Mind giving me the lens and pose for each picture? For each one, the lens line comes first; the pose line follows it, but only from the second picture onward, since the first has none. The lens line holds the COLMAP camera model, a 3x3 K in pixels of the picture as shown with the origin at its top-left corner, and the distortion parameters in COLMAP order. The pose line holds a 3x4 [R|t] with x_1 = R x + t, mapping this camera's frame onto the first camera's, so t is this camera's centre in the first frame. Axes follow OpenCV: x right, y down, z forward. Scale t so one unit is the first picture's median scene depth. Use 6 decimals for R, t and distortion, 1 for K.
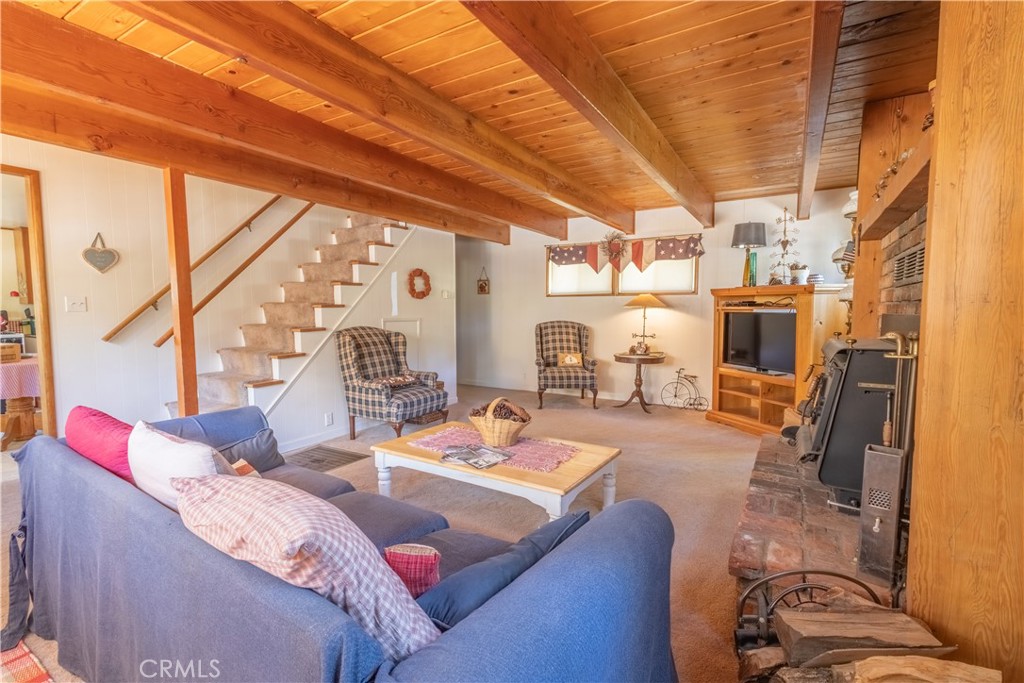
lens RADIAL K [[468.9, 0, 513.7], [0, 468.9, 342.5], [0, 0, 1]] dist [0.017359, -0.004150]
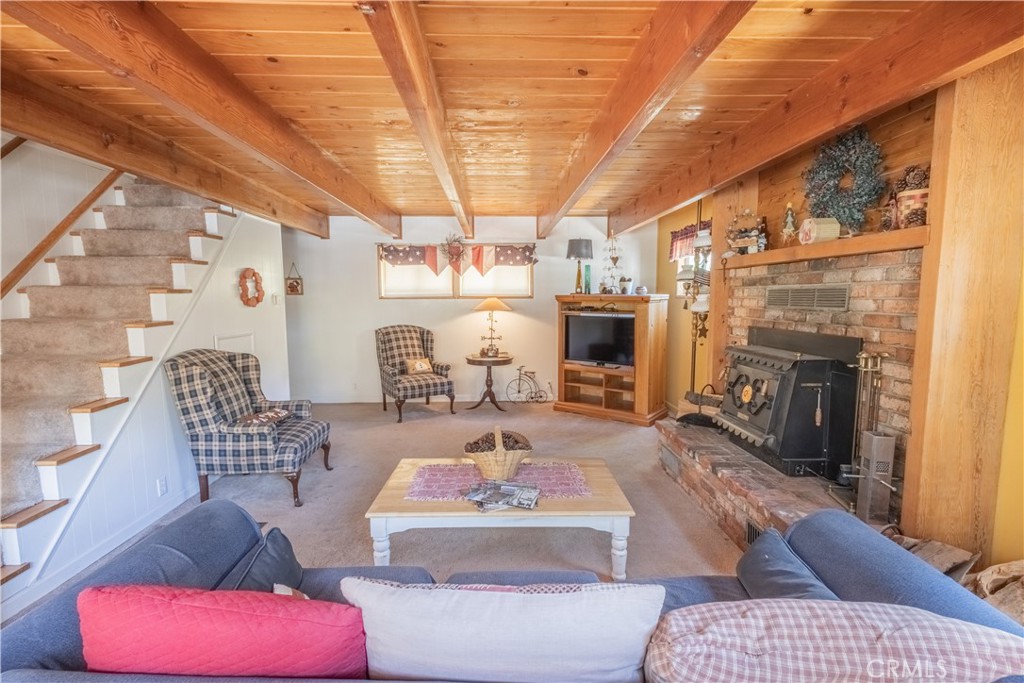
lens RADIAL K [[468.9, 0, 512.4], [0, 468.9, 342.2], [0, 0, 1]] dist [0.017359, -0.004150]
pose [[0.837959, -0.056084, 0.542844, -0.281771], [0.041861, 0.998380, 0.038529, -0.048435], [-0.544125, -0.009562, 0.838949, 0.110579]]
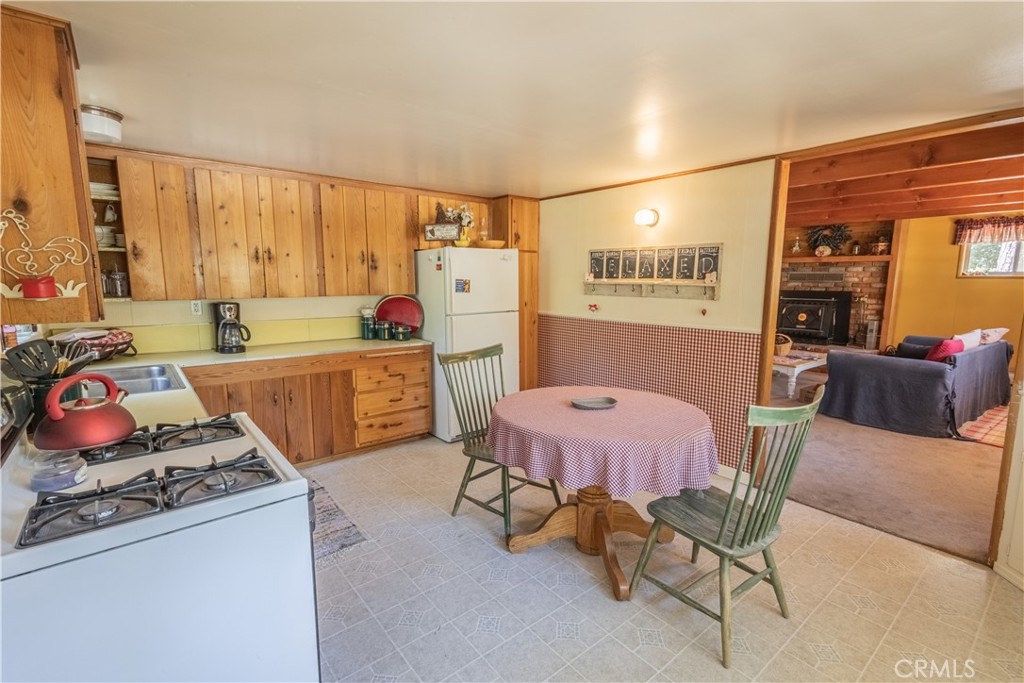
lens RADIAL K [[468.9, 0, 512.1], [0, 468.9, 339.6], [0, 0, 1]] dist [0.017359, -0.004150]
pose [[0.345089, -0.128175, 0.929777, -1.364730], [0.067361, 0.991459, 0.111677, -0.100201], [-0.936150, 0.024092, 0.350775, 0.771517]]
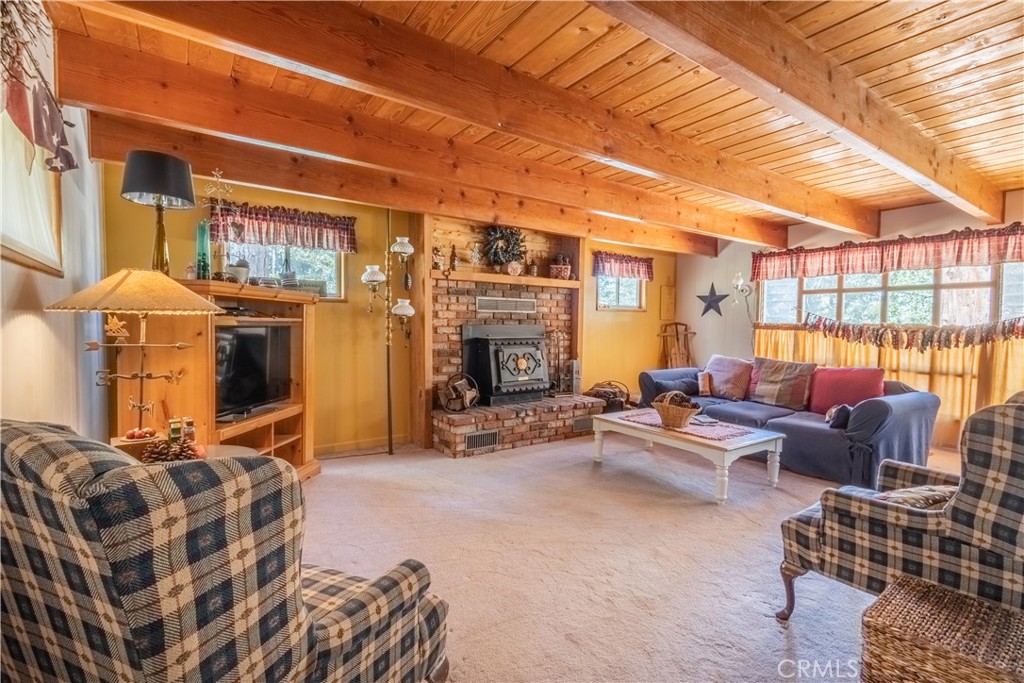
lens RADIAL K [[468.9, 0, 518.1], [0, 468.9, 338.3], [0, 0, 1]] dist [0.017359, -0.004150]
pose [[-0.914762, -0.033304, 0.402618, -0.090965], [0.012619, 0.993754, 0.110875, -0.106473], [-0.403796, 0.106505, -0.908628, 1.308310]]
